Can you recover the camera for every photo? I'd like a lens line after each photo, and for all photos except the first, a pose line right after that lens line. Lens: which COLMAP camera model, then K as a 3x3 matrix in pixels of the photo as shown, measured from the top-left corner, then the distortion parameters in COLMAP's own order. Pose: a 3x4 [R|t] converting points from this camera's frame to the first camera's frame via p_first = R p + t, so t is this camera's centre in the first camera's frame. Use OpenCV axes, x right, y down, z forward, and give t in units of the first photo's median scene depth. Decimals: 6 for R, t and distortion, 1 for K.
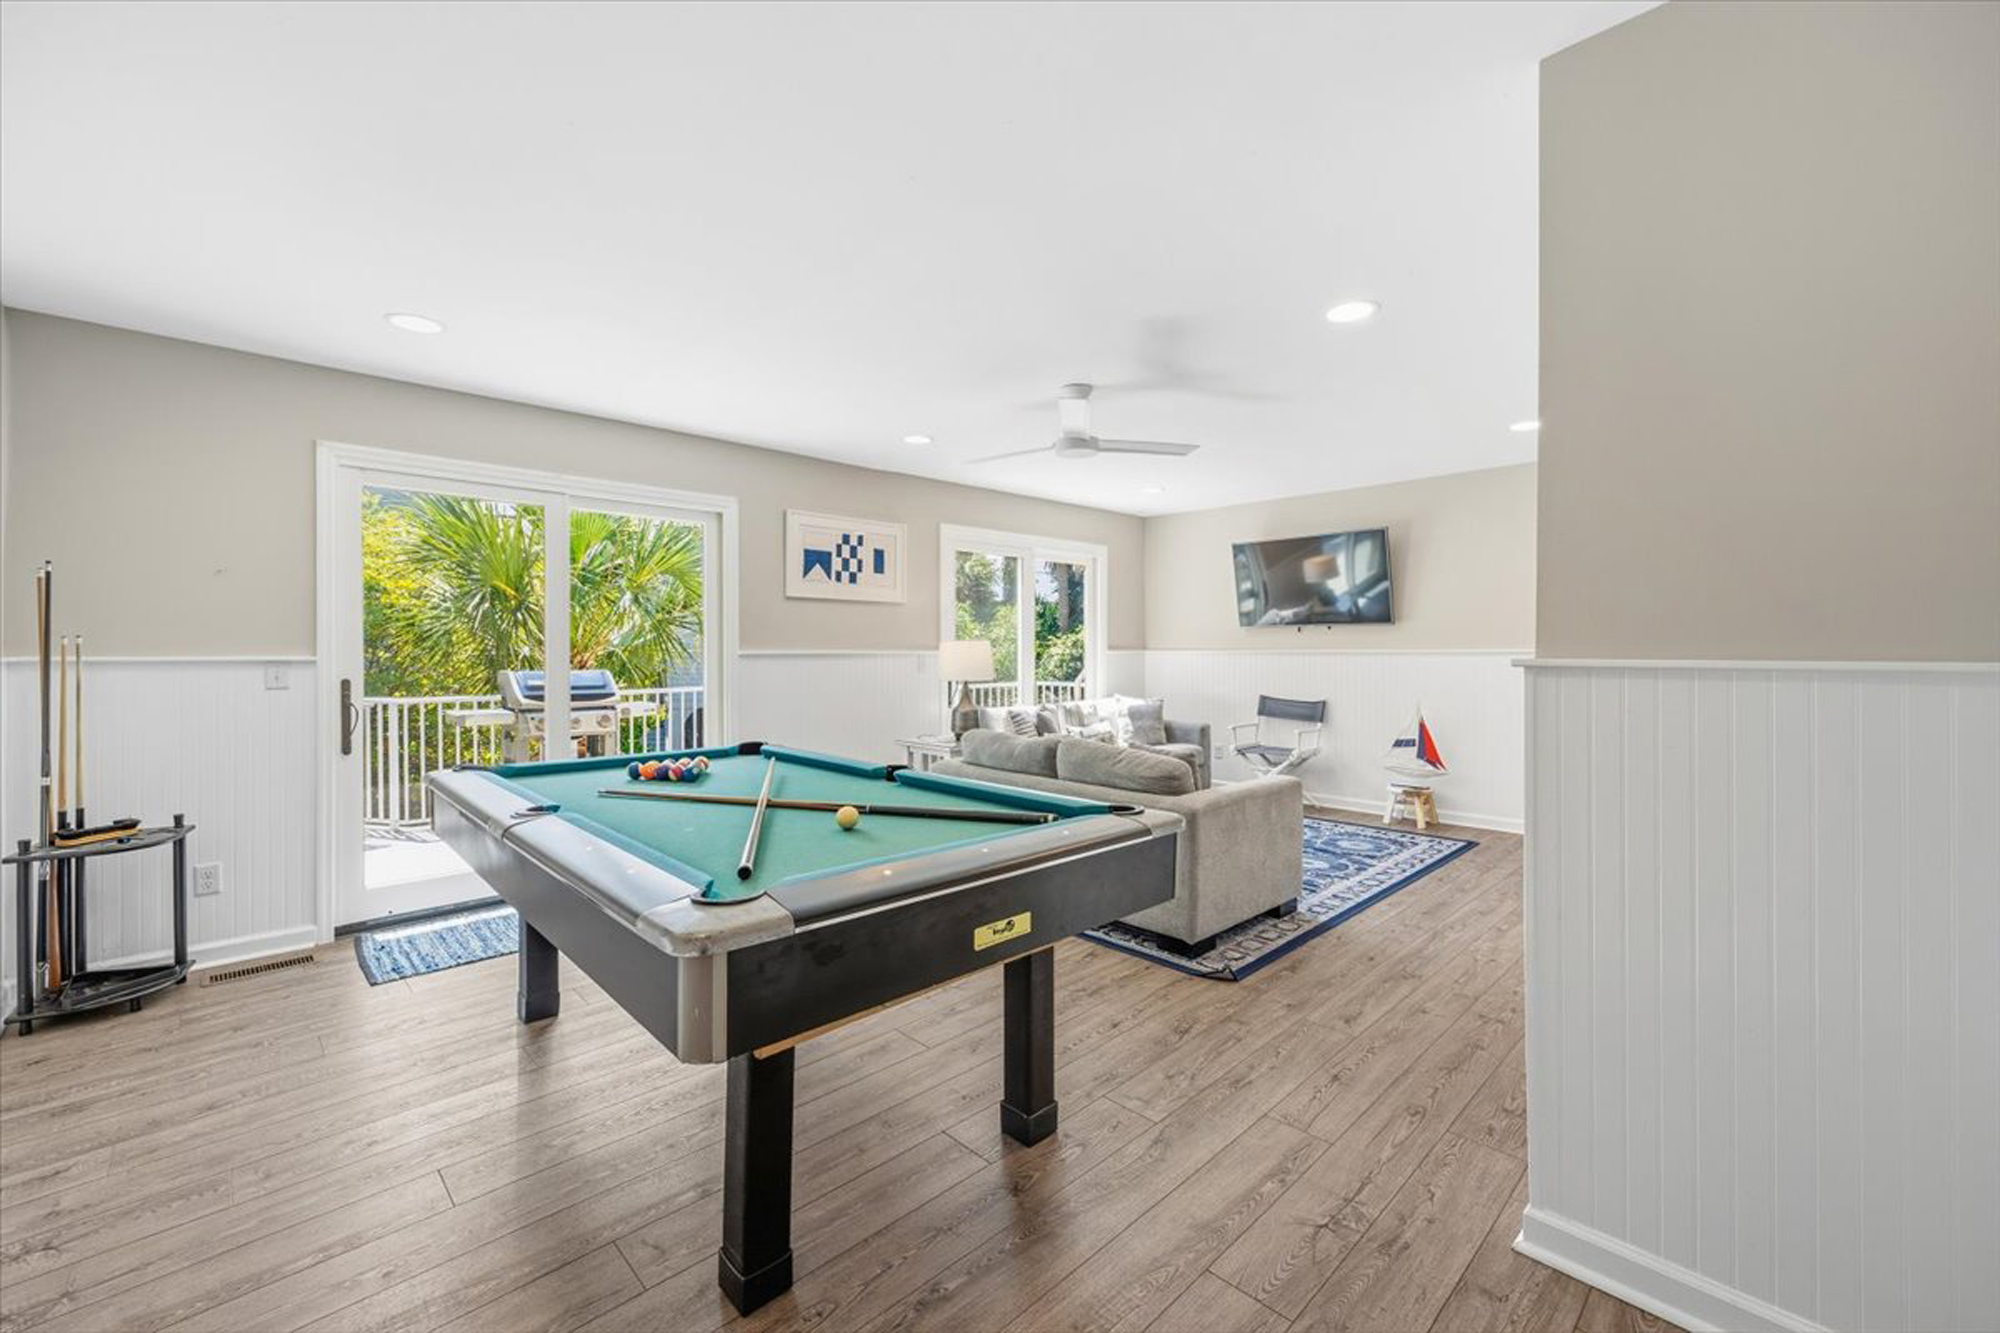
lens RADIAL K [[813.9, 0, 1007.2], [0, 813.9, 652.6], [0, 0, 1]] dist [-0.002299, -0.000086]
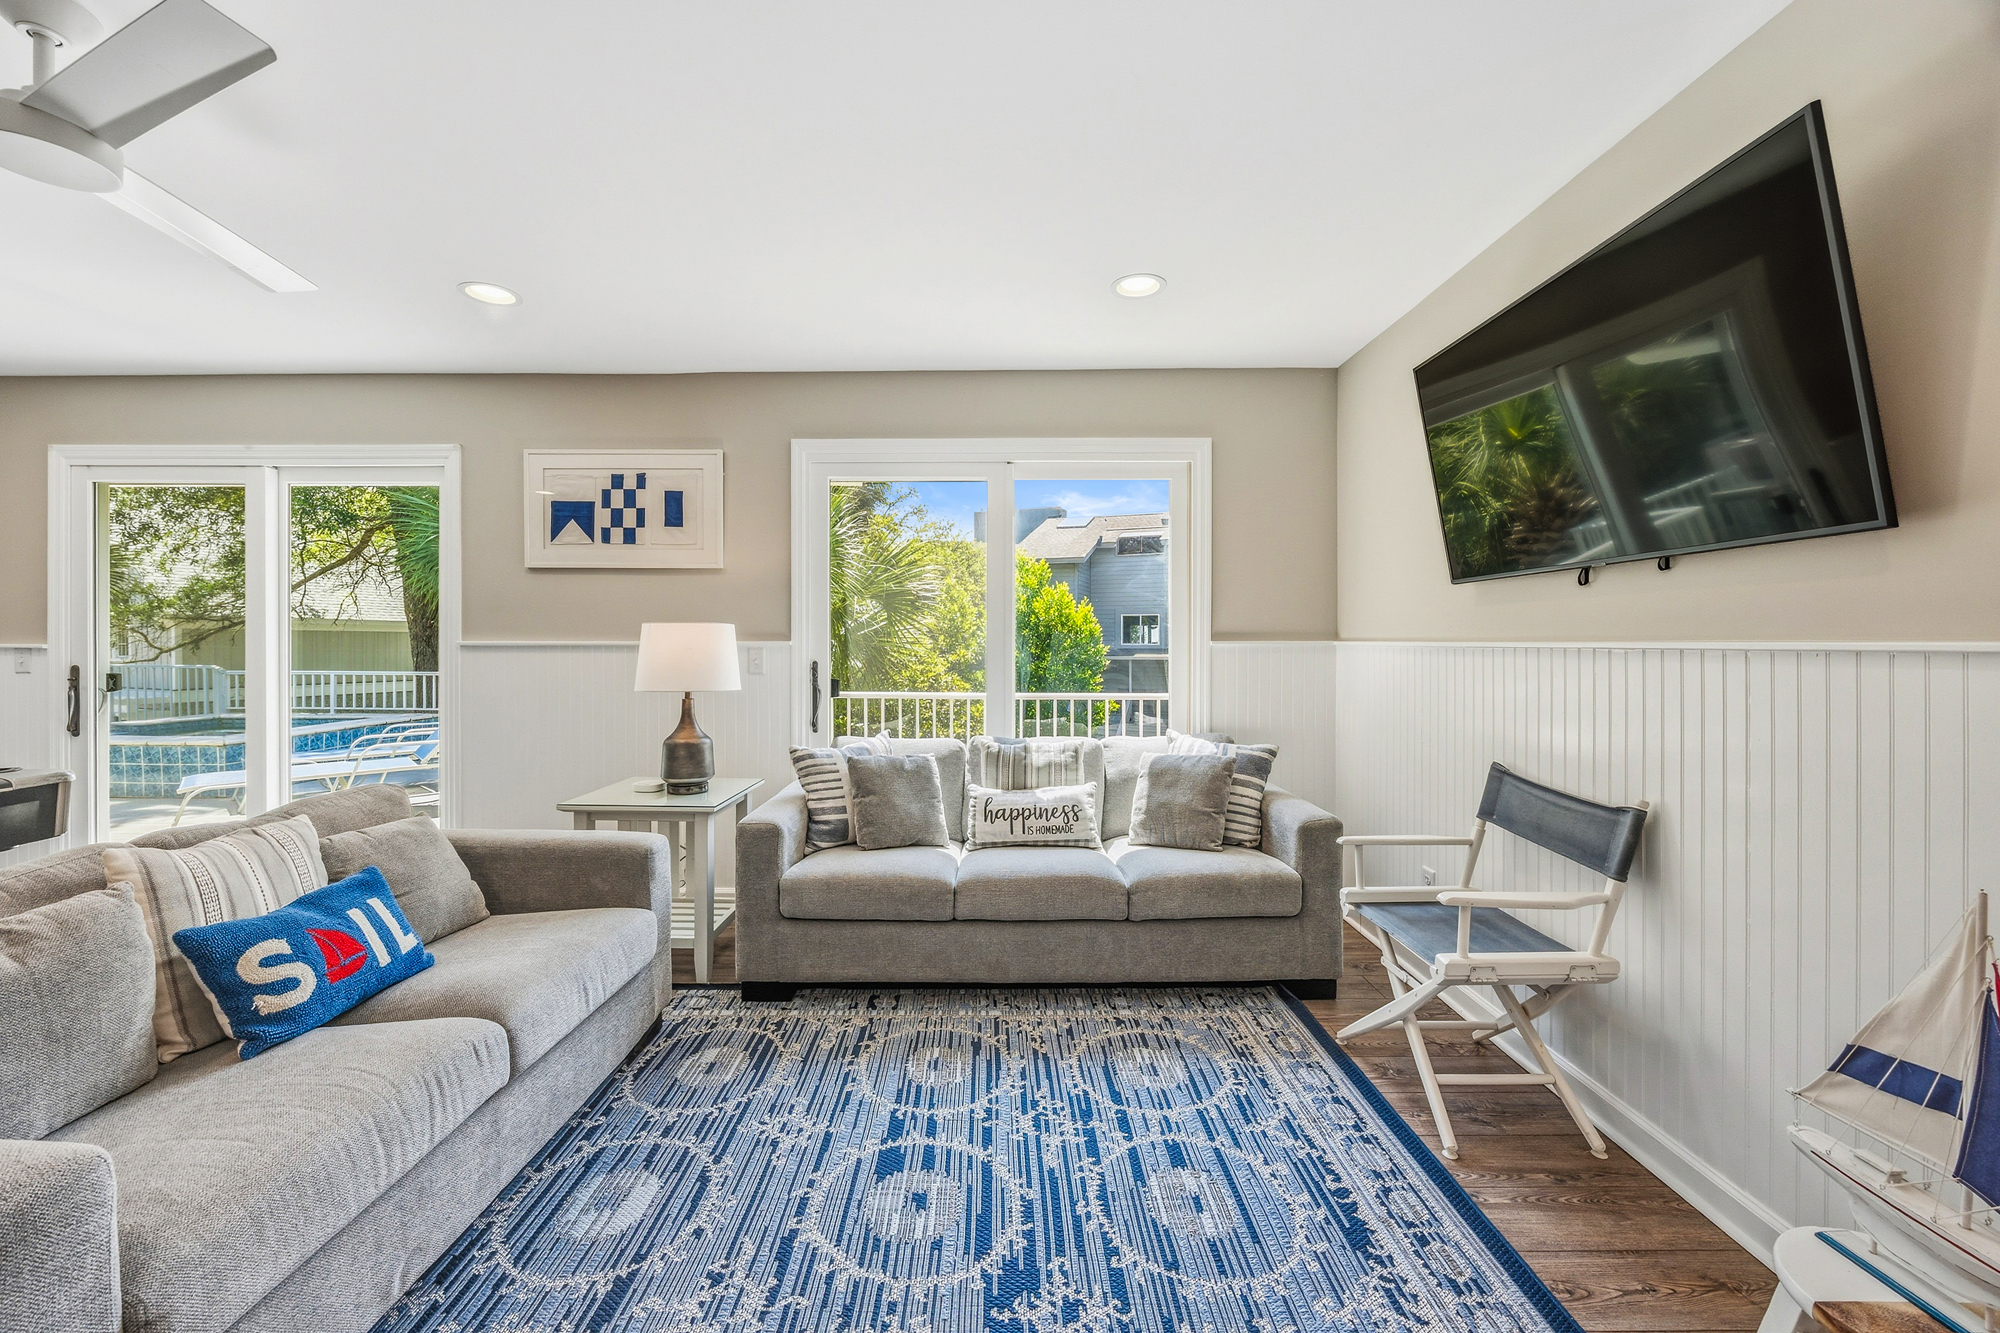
lens RADIAL K [[780.9, 0, 994.2], [0, 780.9, 646.7], [0, 0, 1]] dist [-0.003072, -0.000079]
pose [[0.709341, 0.006712, -0.704834, 0.466813], [-0.004085, 0.999977, 0.005411, -0.001896], [0.704854, -0.000959, 0.709352, 0.692358]]
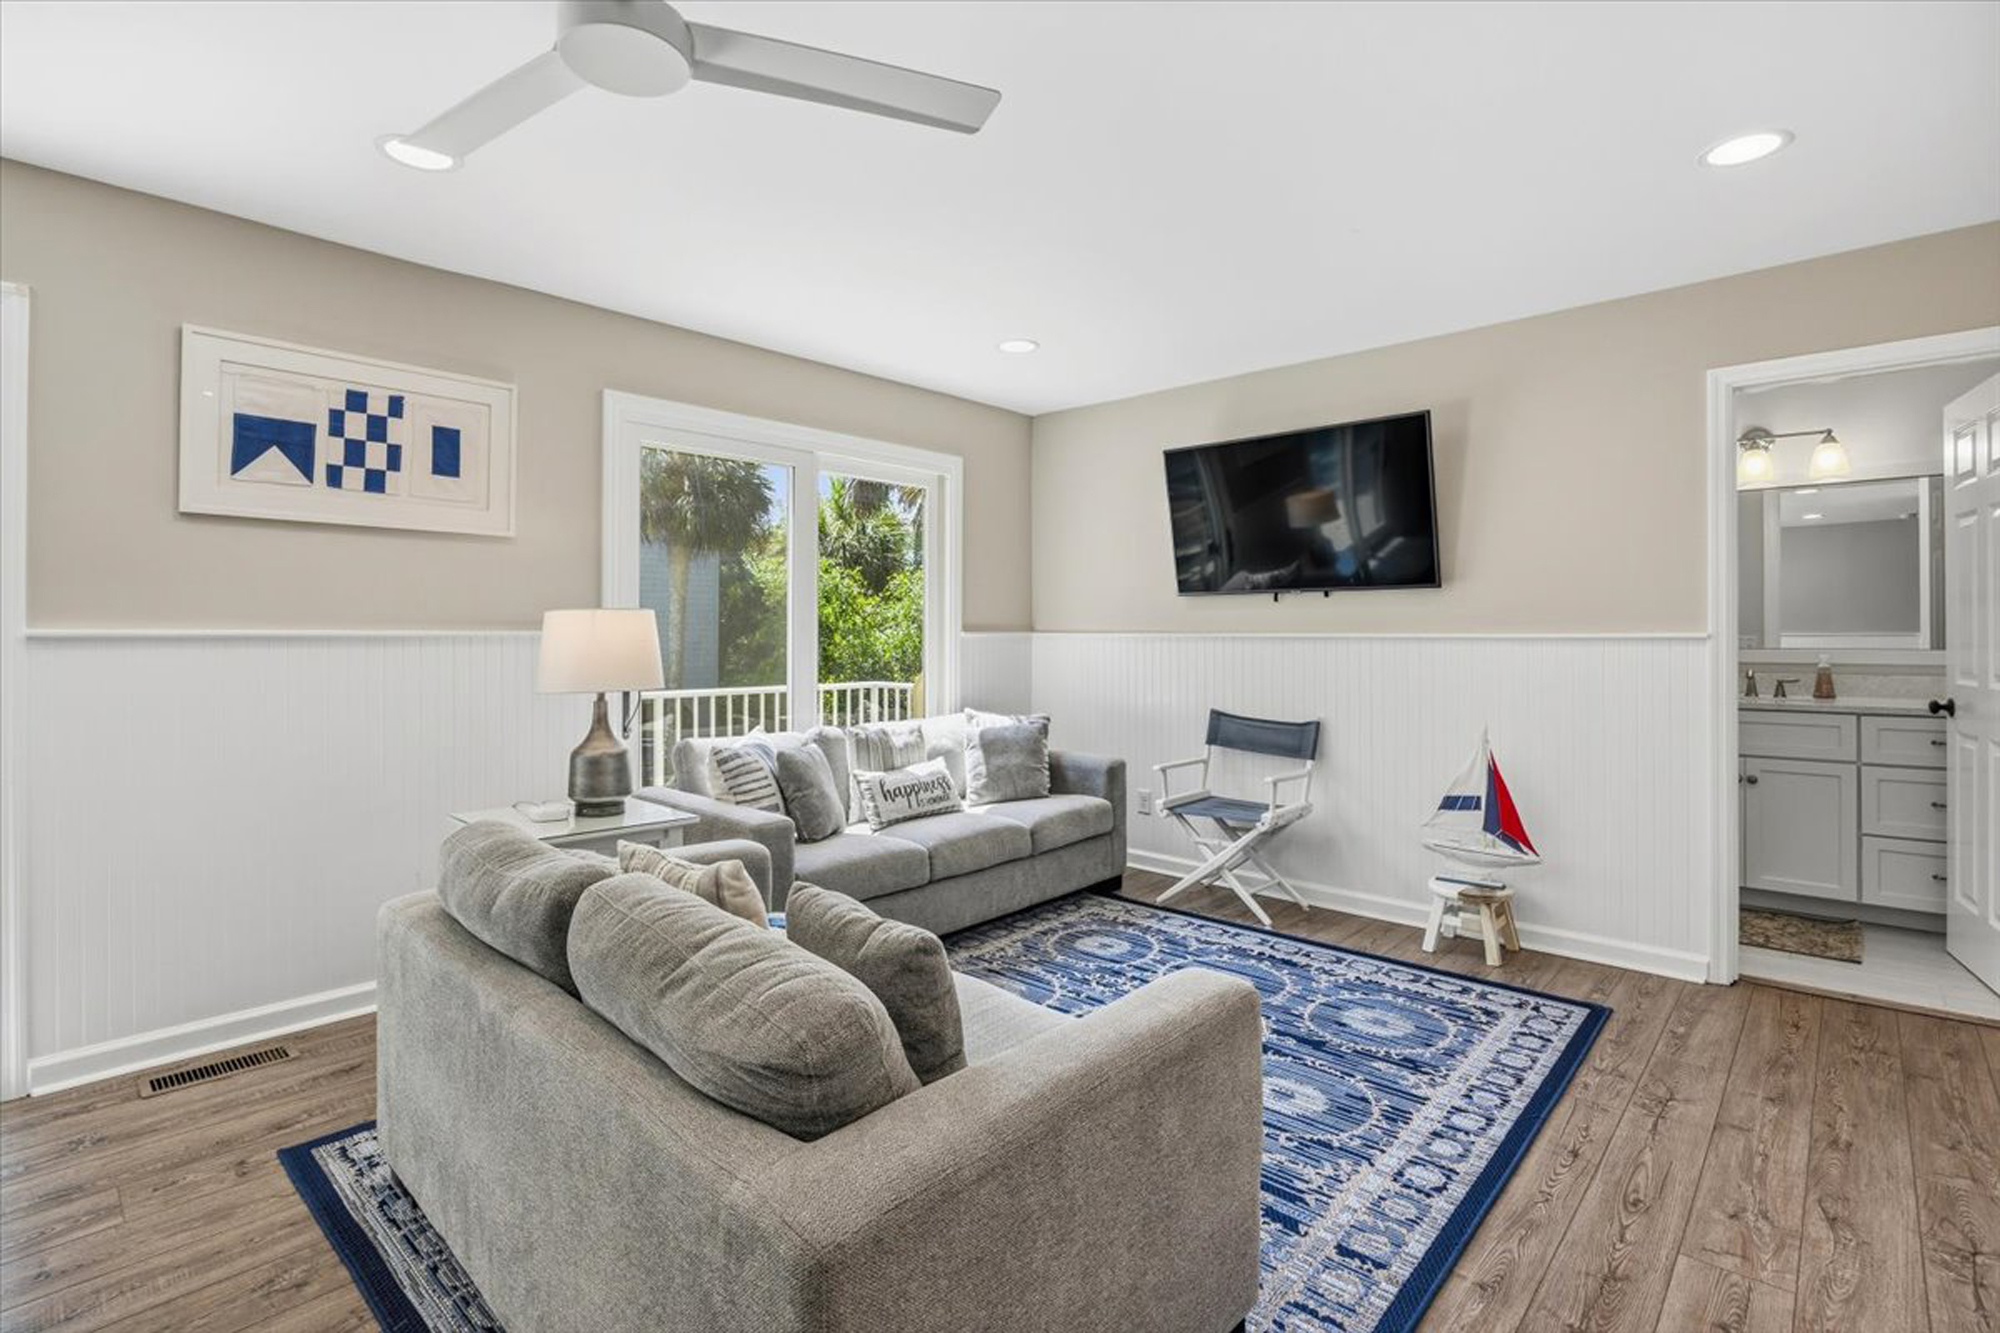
lens RADIAL K [[944.5, 0, 1010.6], [0, 944.5, 629.7], [0, 0, 1]] dist [-0.015334, 0.000601]
pose [[0.998343, 0.004235, 0.057395, 0.149006], [-0.003789, 0.999962, -0.007884, 0.000570], [-0.057426, 0.007654, 0.998320, 0.384965]]
